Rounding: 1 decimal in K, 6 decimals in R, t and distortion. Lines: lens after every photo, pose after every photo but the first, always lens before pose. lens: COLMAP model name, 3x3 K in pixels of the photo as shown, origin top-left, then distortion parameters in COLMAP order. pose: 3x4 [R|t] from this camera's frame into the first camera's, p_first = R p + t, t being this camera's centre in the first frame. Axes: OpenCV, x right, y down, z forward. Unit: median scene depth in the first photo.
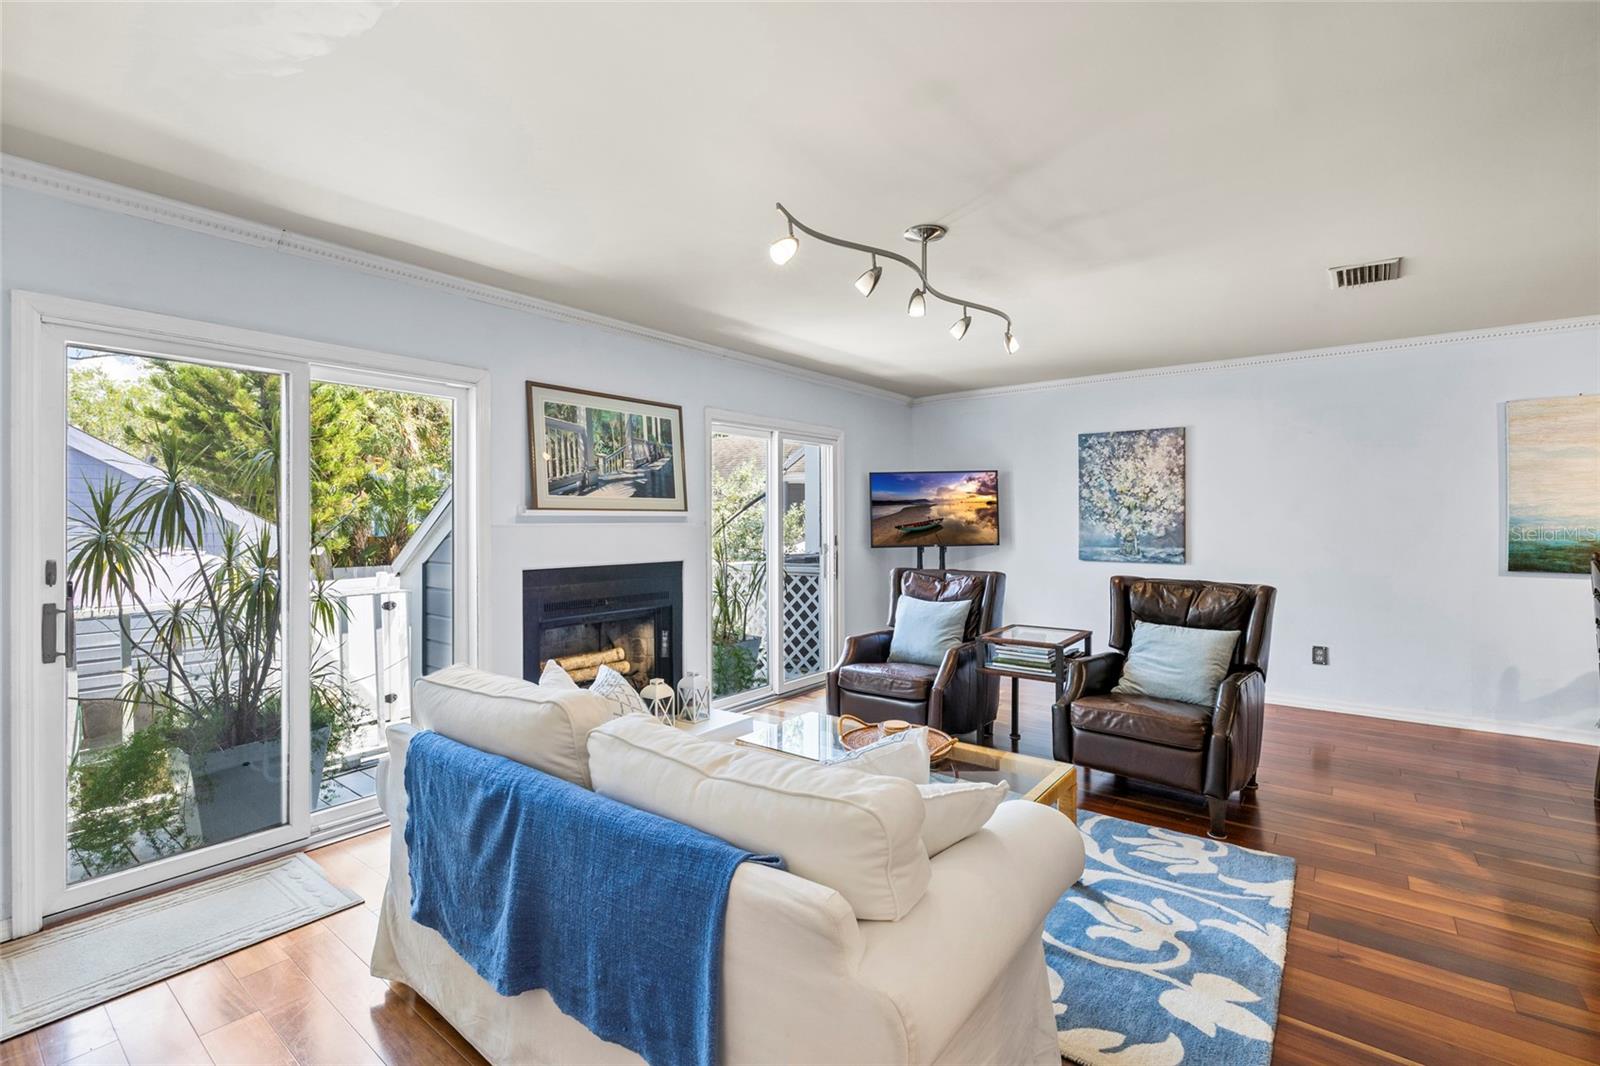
lens RADIAL K [[715.9, 0, 792.5], [0, 715.9, 519.9], [0, 0, 1]] dist [-0.011665, 0.002749]
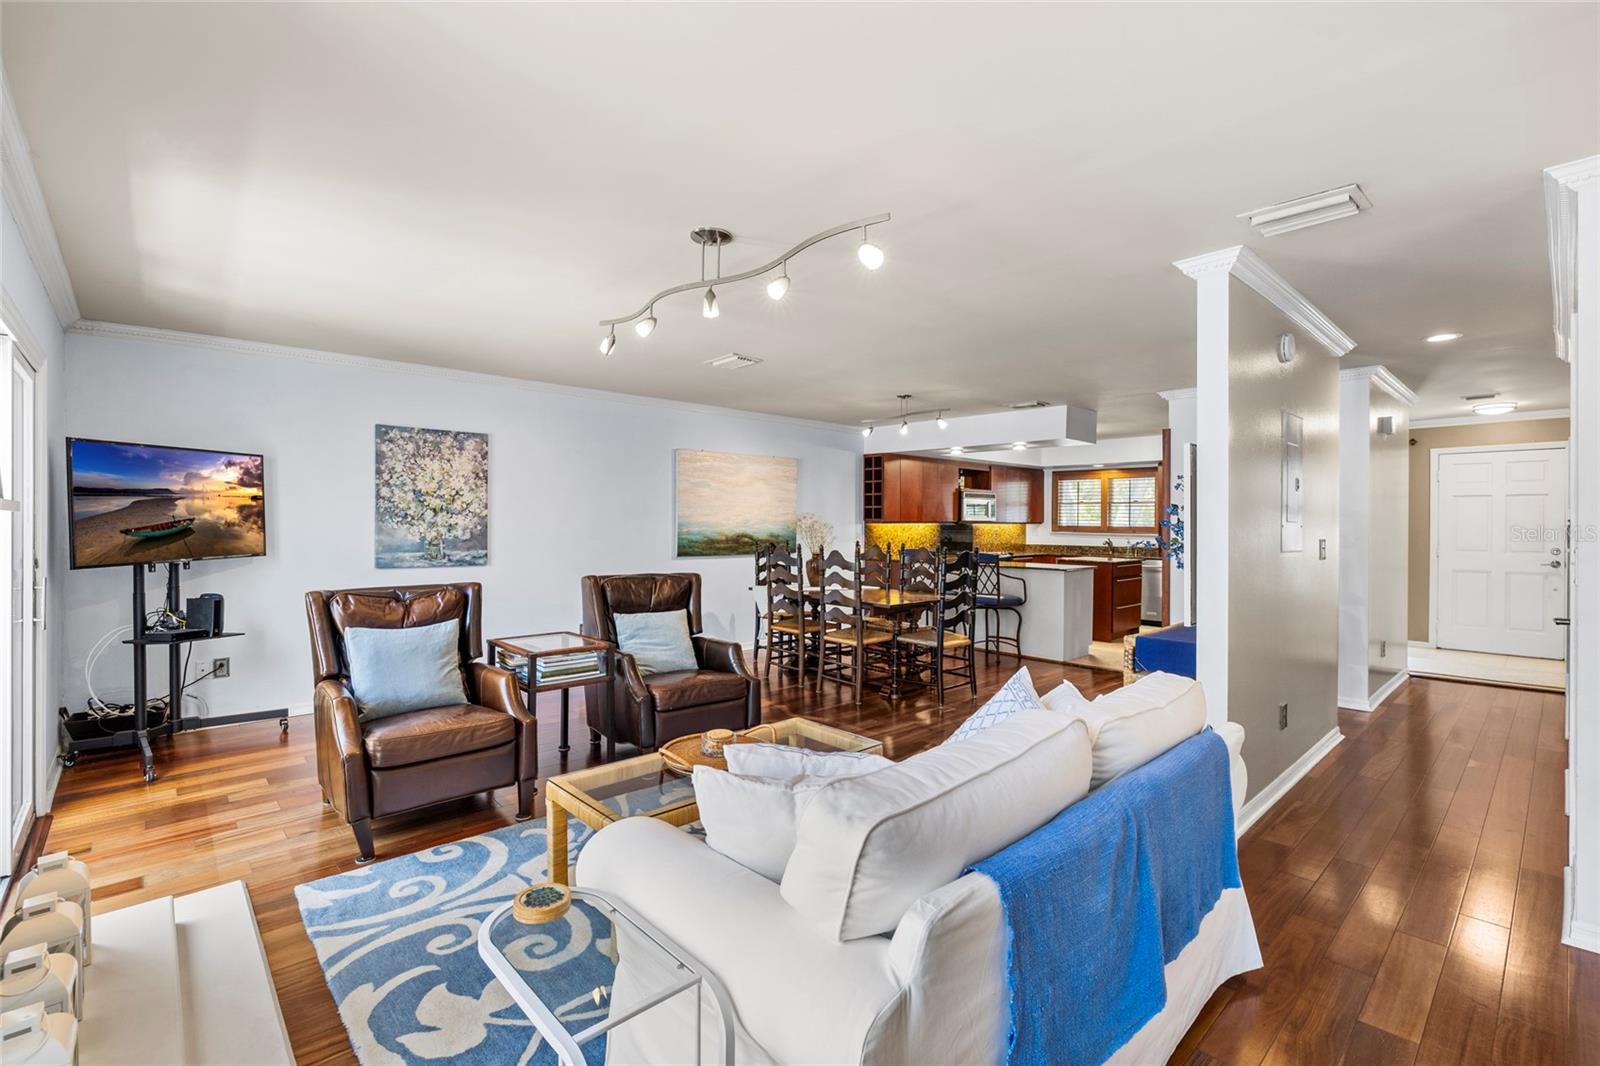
lens RADIAL K [[715.9, 0, 805.7], [0, 715.9, 524.0], [0, 0, 1]] dist [-0.011665, 0.002749]
pose [[0.152006, 0.003712, 0.988373, -0.493111], [-0.005400, 0.999981, -0.002925, 0.002292], [-0.988365, -0.004893, 0.152023, 0.454822]]
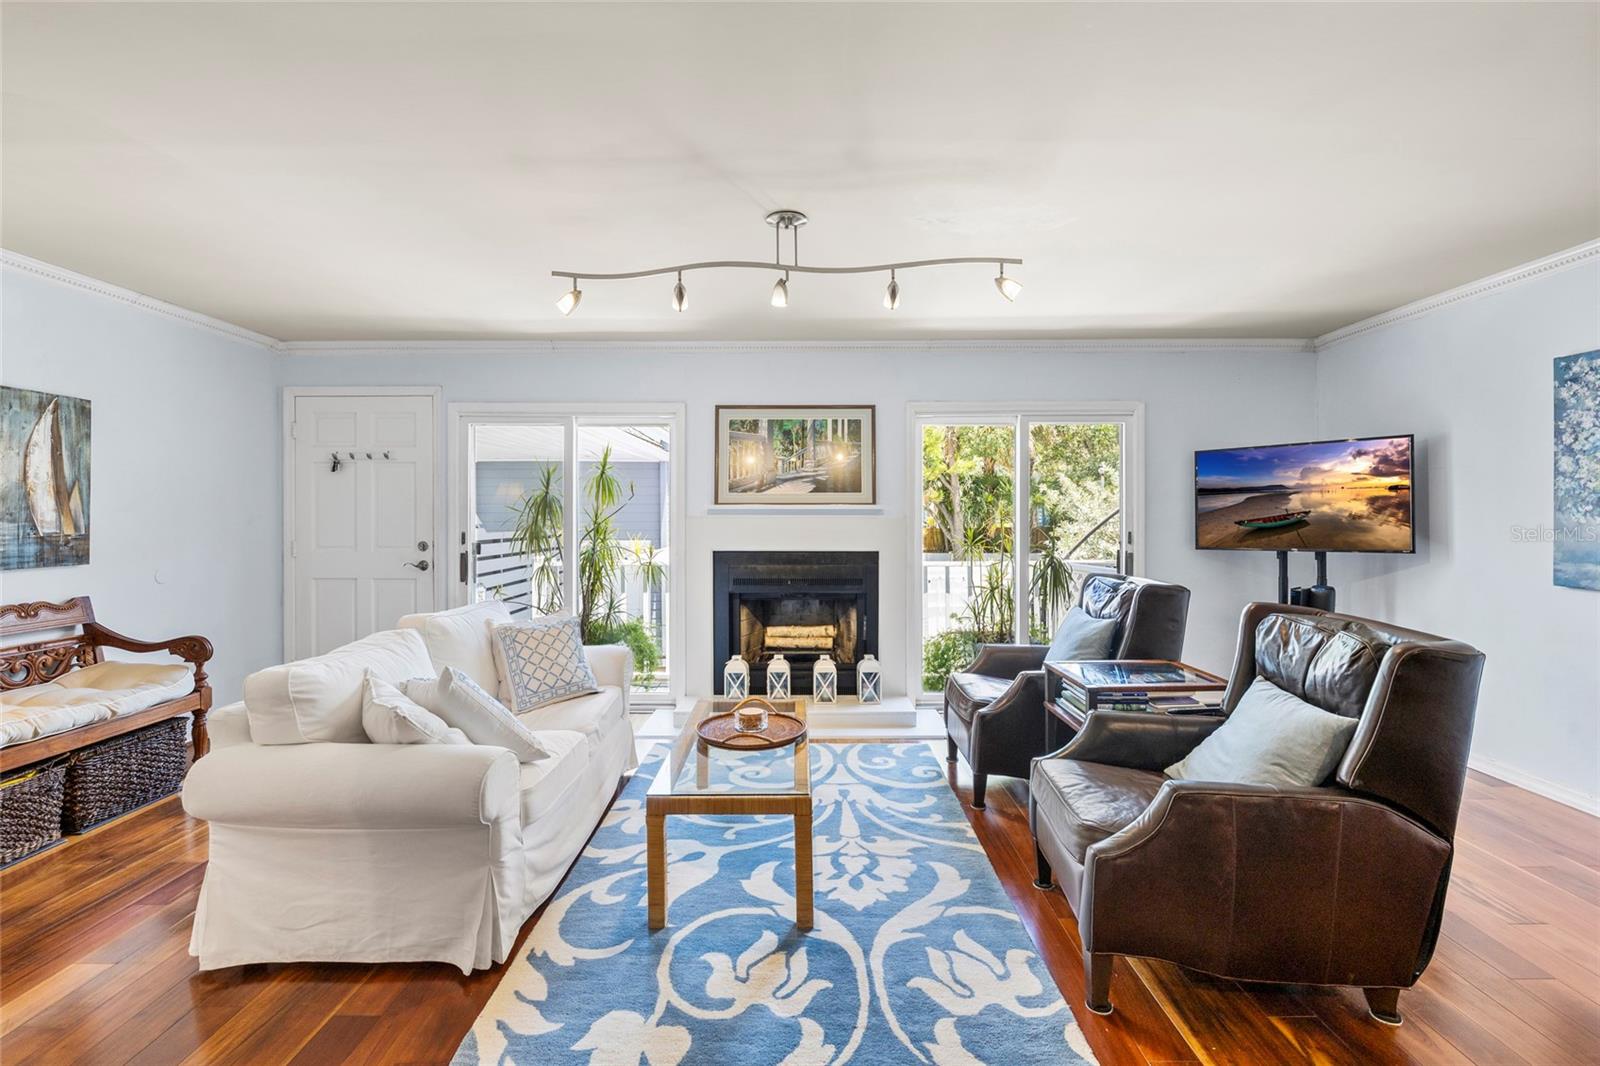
lens RADIAL K [[715.9, 0, 803.4], [0, 715.9, 517.9], [0, 0, 1]] dist [-0.011665, 0.002749]
pose [[0.615966, 0.007084, -0.787741, 0.617707], [-0.001430, 0.999968, 0.007875, -0.000342], [0.787771, -0.003724, 0.615956, 0.263703]]
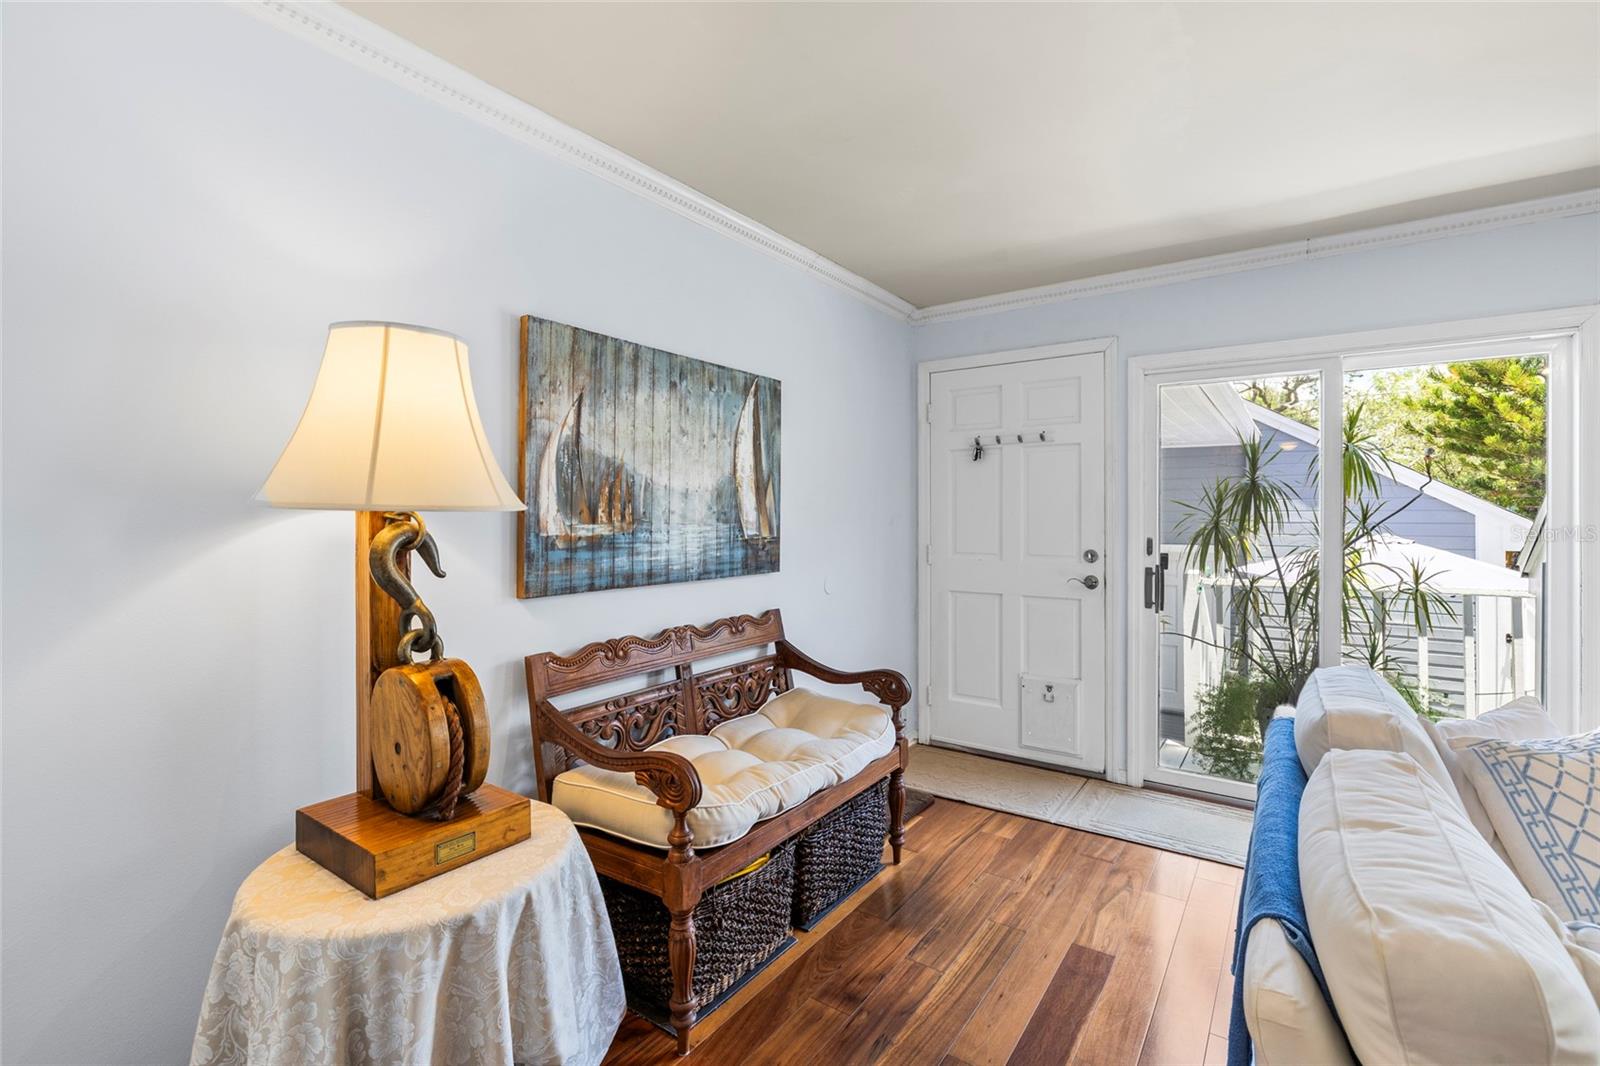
lens RADIAL K [[715.9, 0, 803.0], [0, 715.9, 514.7], [0, 0, 1]] dist [-0.011665, 0.002749]
pose [[0.054888, 0.004855, -0.998481, 0.196426], [0.002412, 0.999985, 0.004994, 0.000653], [0.998490, -0.002682, 0.054875, 0.110556]]
